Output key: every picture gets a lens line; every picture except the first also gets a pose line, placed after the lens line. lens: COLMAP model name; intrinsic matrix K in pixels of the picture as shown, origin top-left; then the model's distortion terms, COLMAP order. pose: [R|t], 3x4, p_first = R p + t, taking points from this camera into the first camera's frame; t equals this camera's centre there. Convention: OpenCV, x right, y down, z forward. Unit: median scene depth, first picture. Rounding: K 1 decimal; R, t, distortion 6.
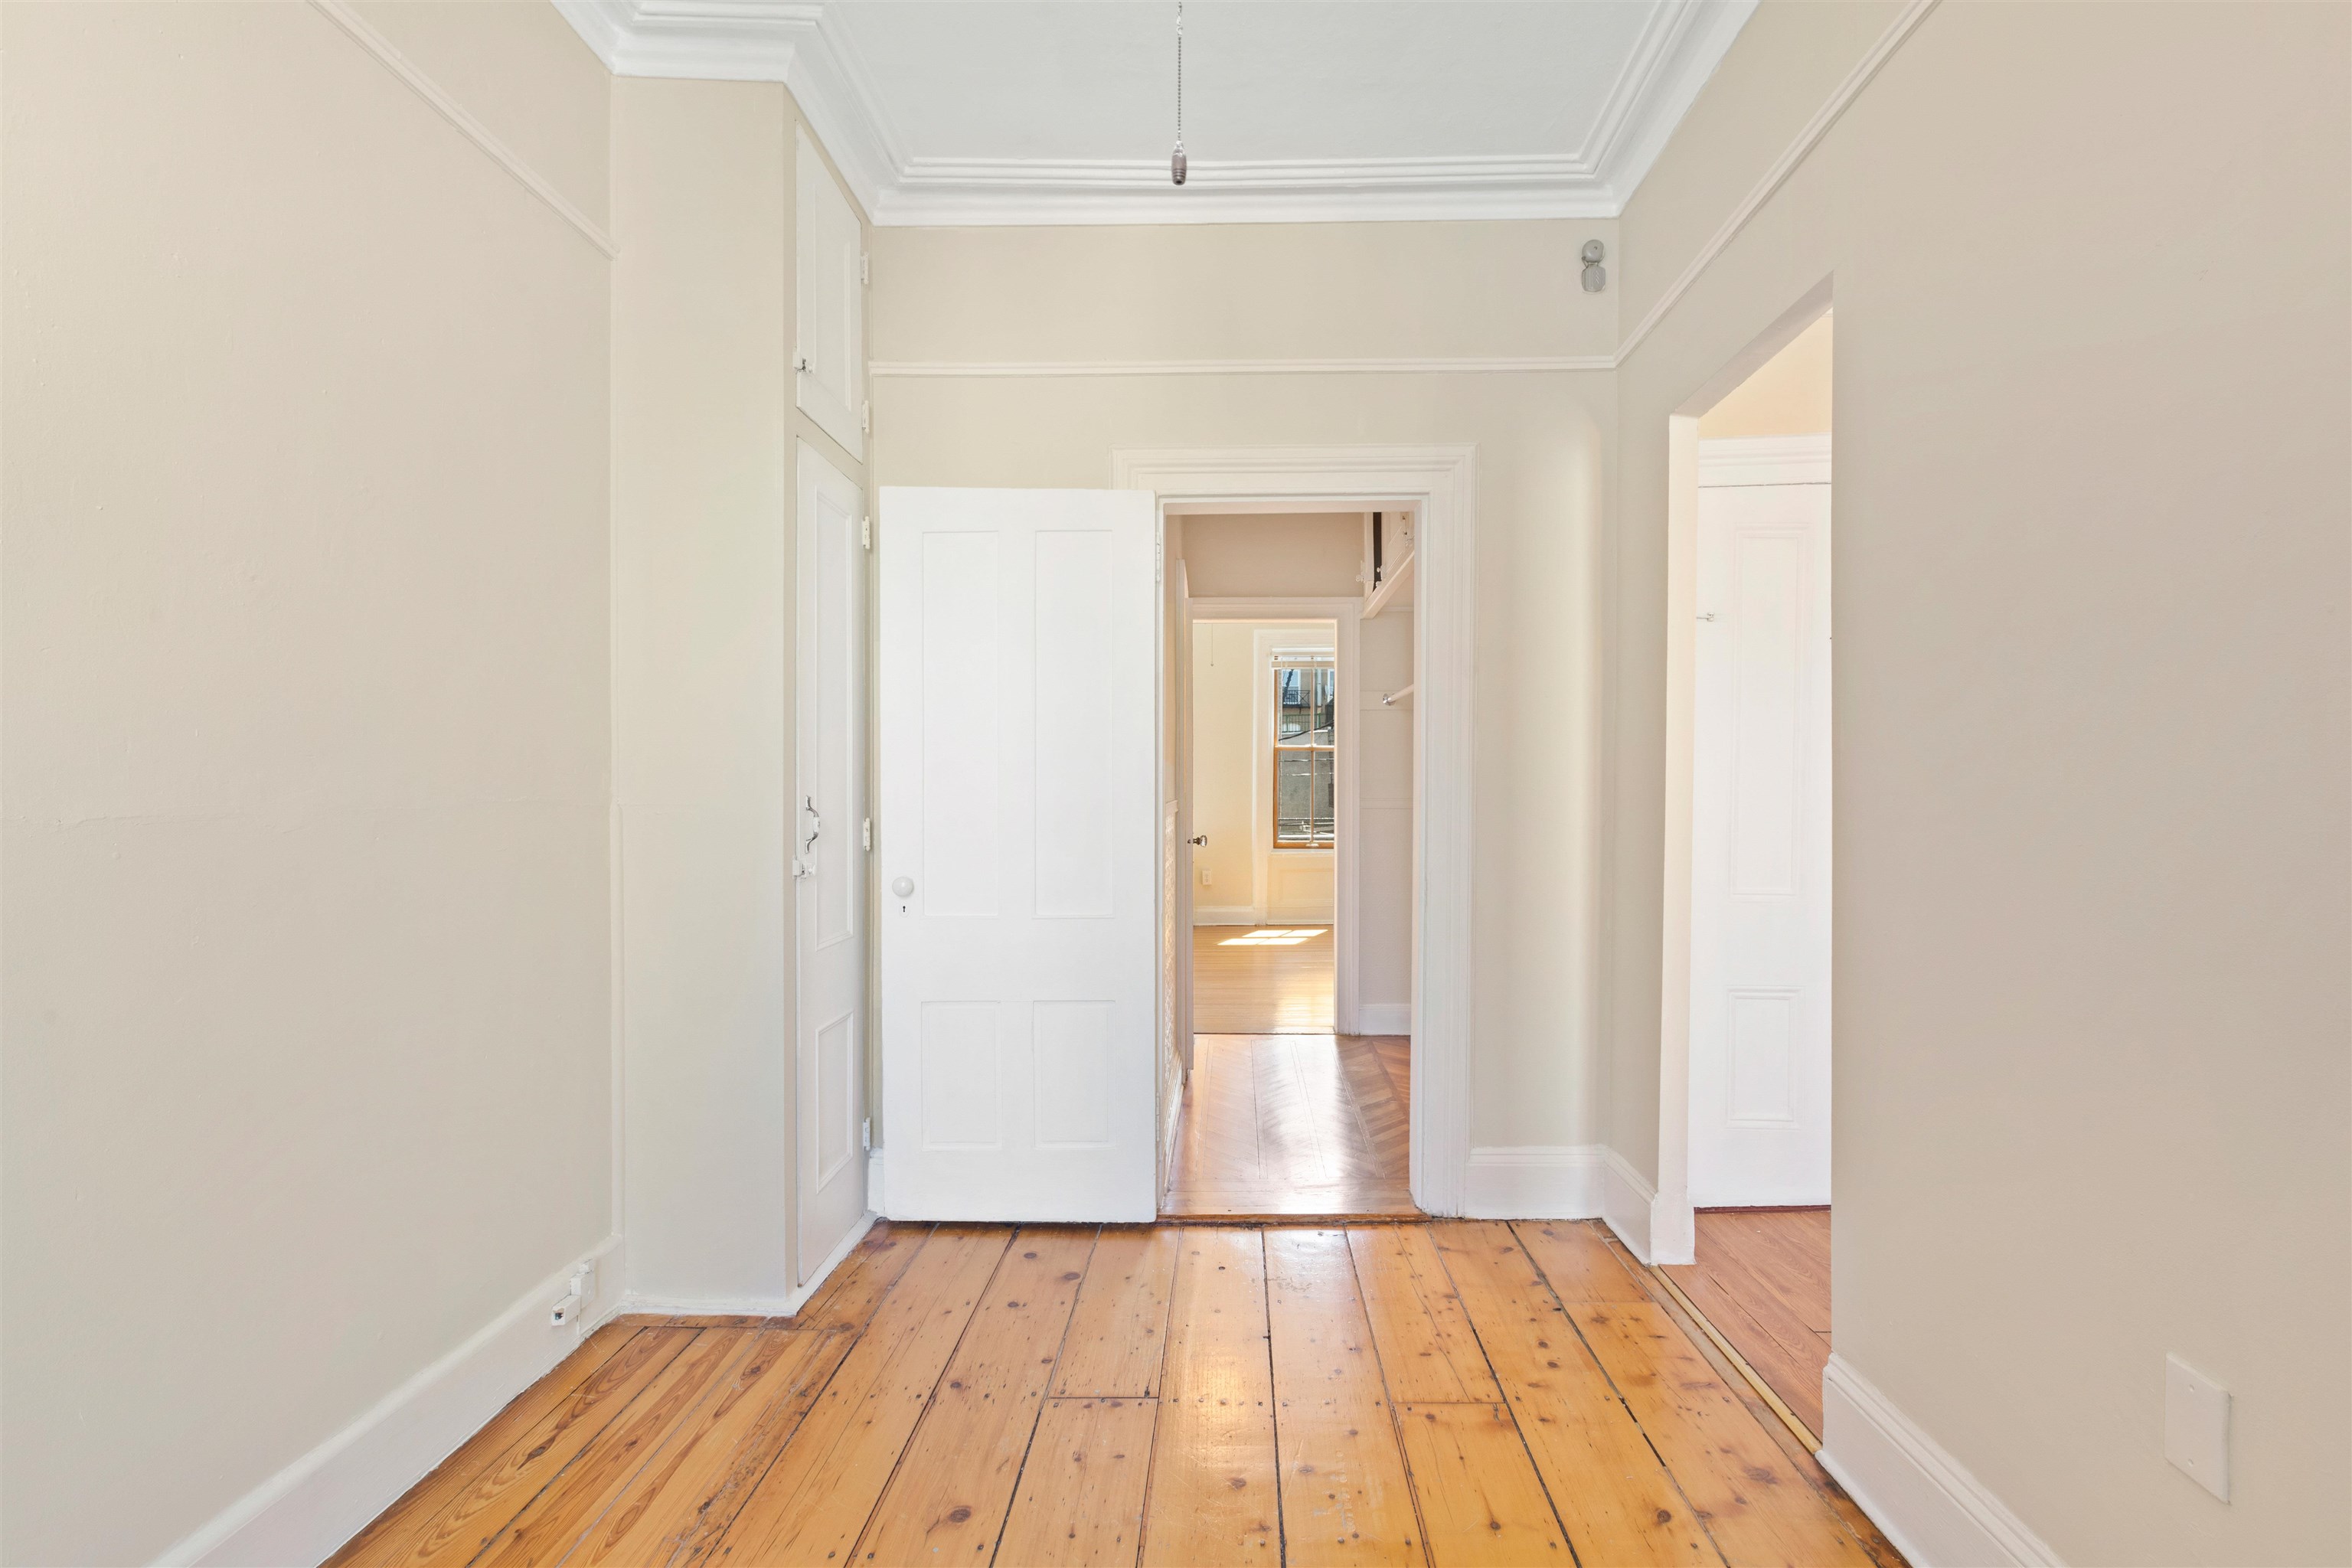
lens RADIAL K [[1061.2, 0, 1185.8], [0, 1061.2, 781.0], [0, 0, 1]] dist [0.003156, -0.001735]
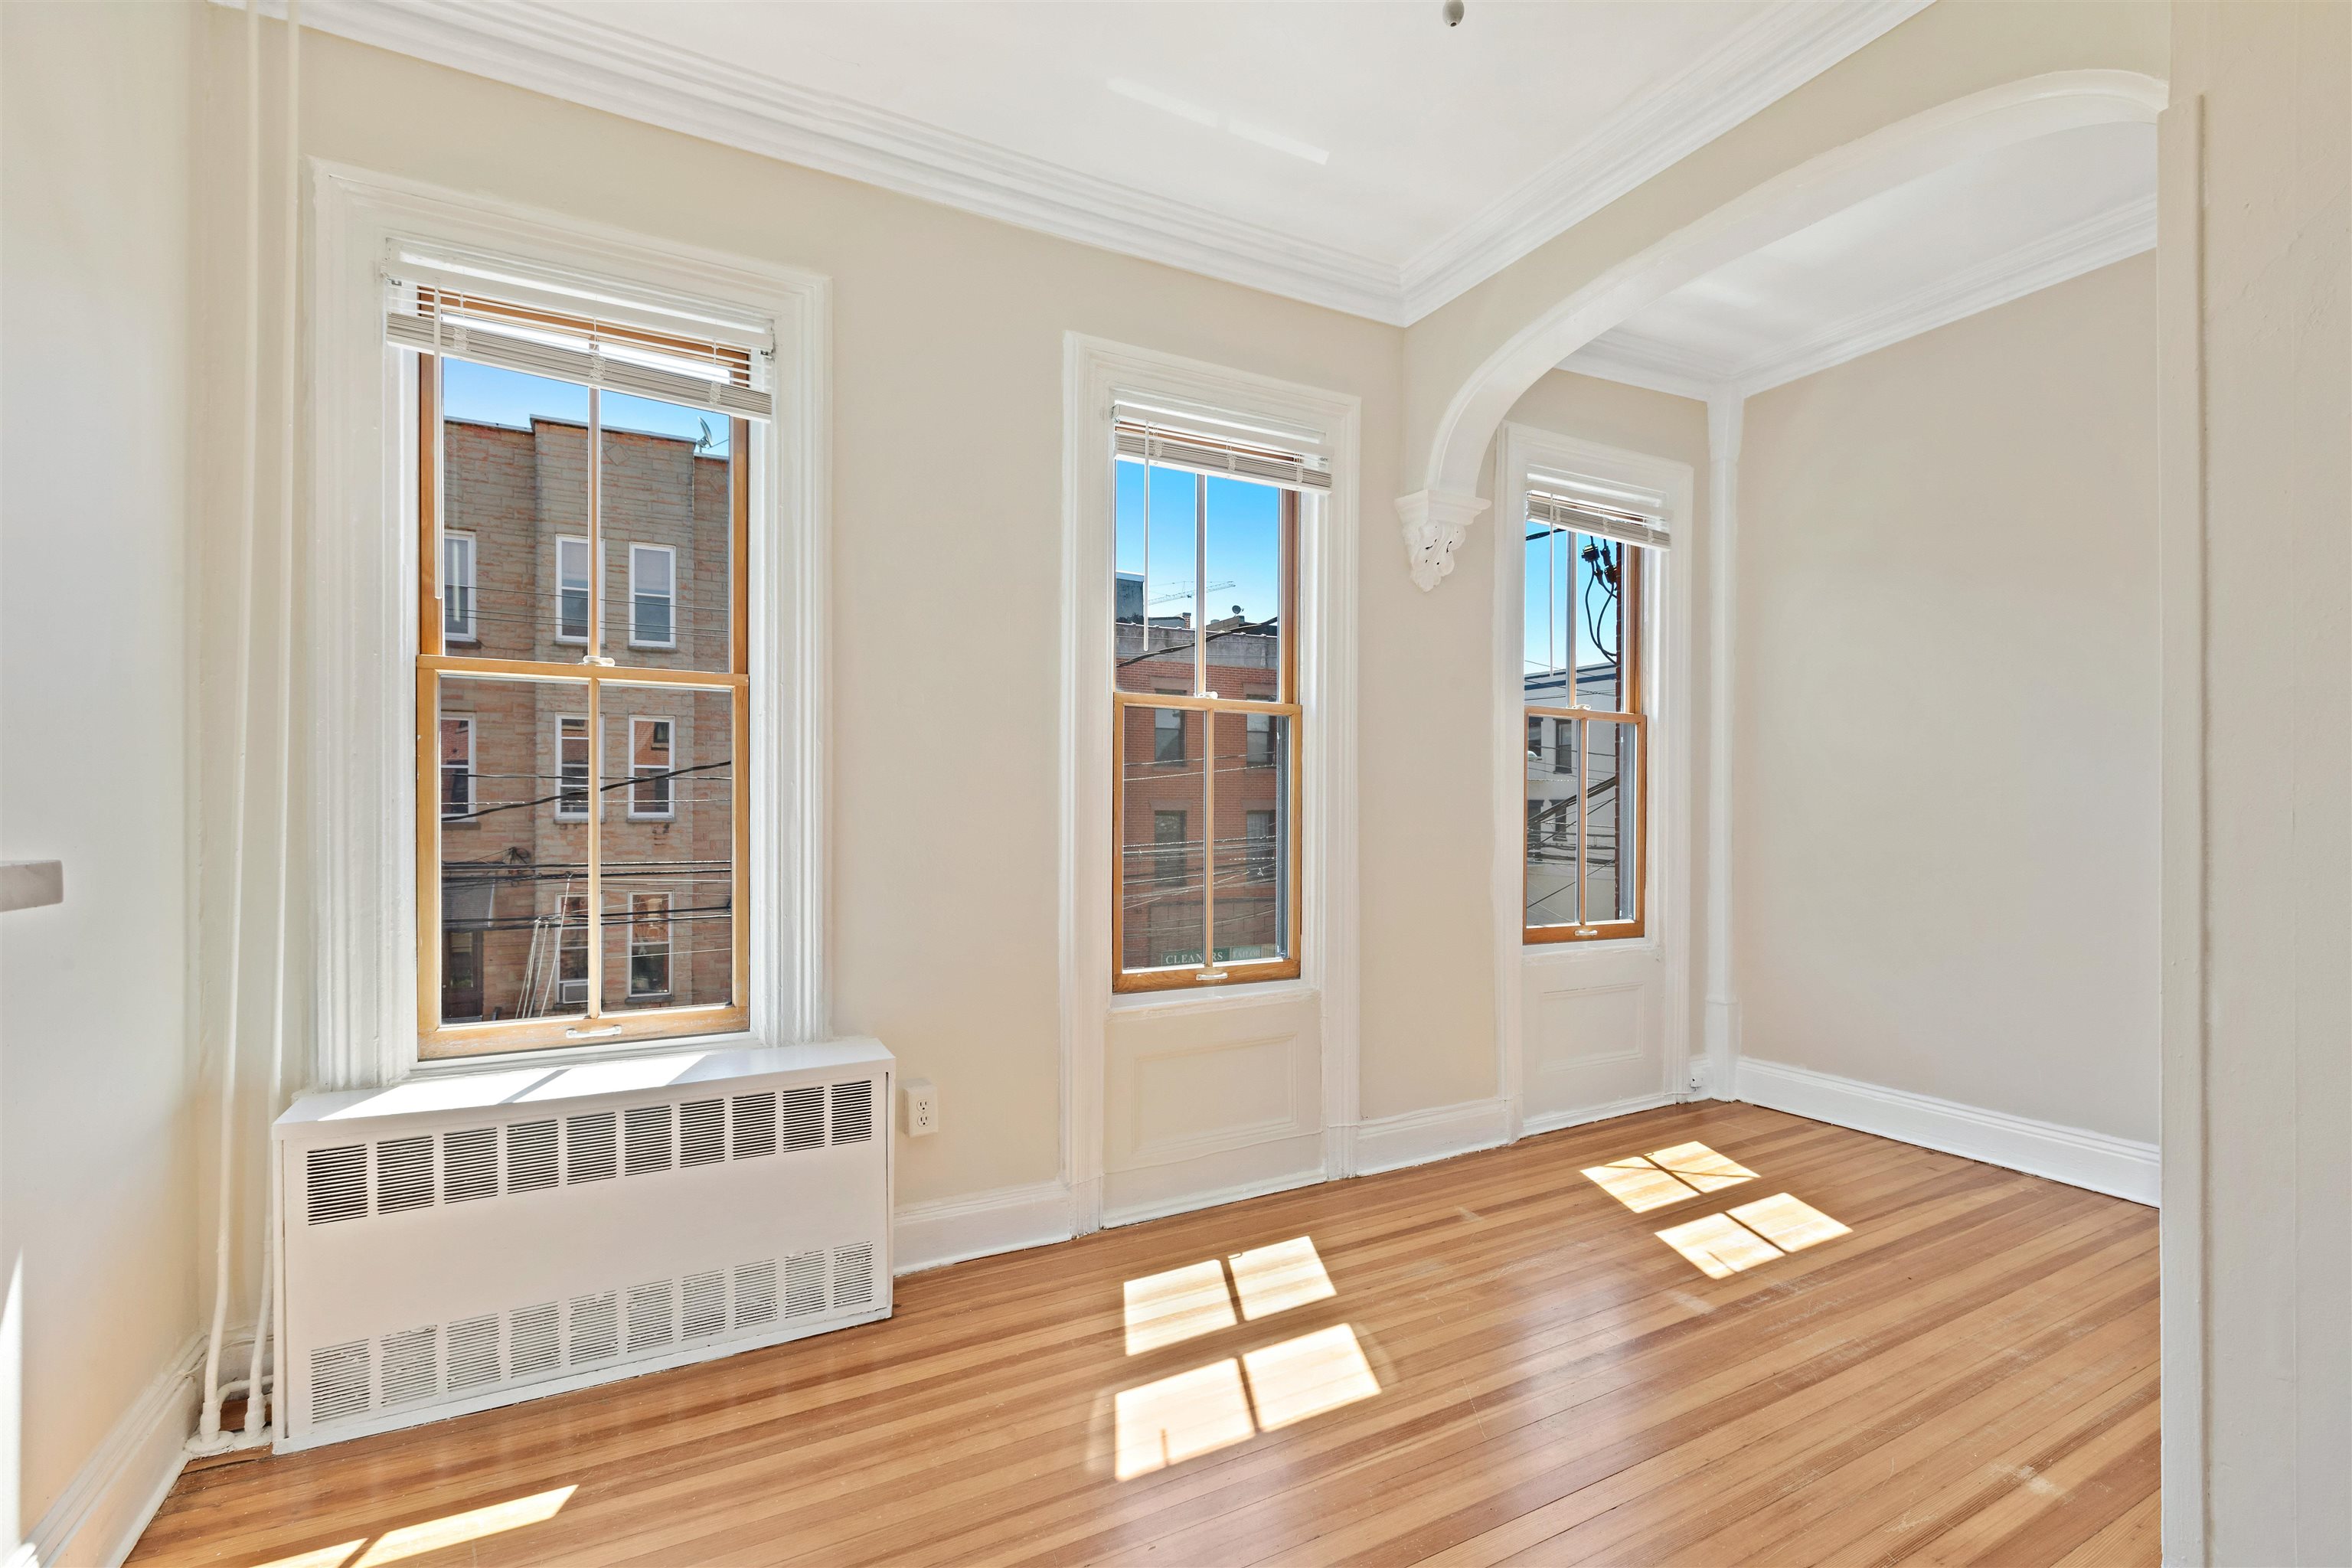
lens RADIAL K [[1061.2, 0, 1175.9], [0, 1061.2, 819.3], [0, 0, 1]] dist [0.003156, -0.001735]
pose [[0.868217, -0.001230, 0.496183, -0.069281], [-0.001781, 0.999983, 0.005594, 0.006794], [-0.496182, -0.005741, 0.868200, 0.736072]]
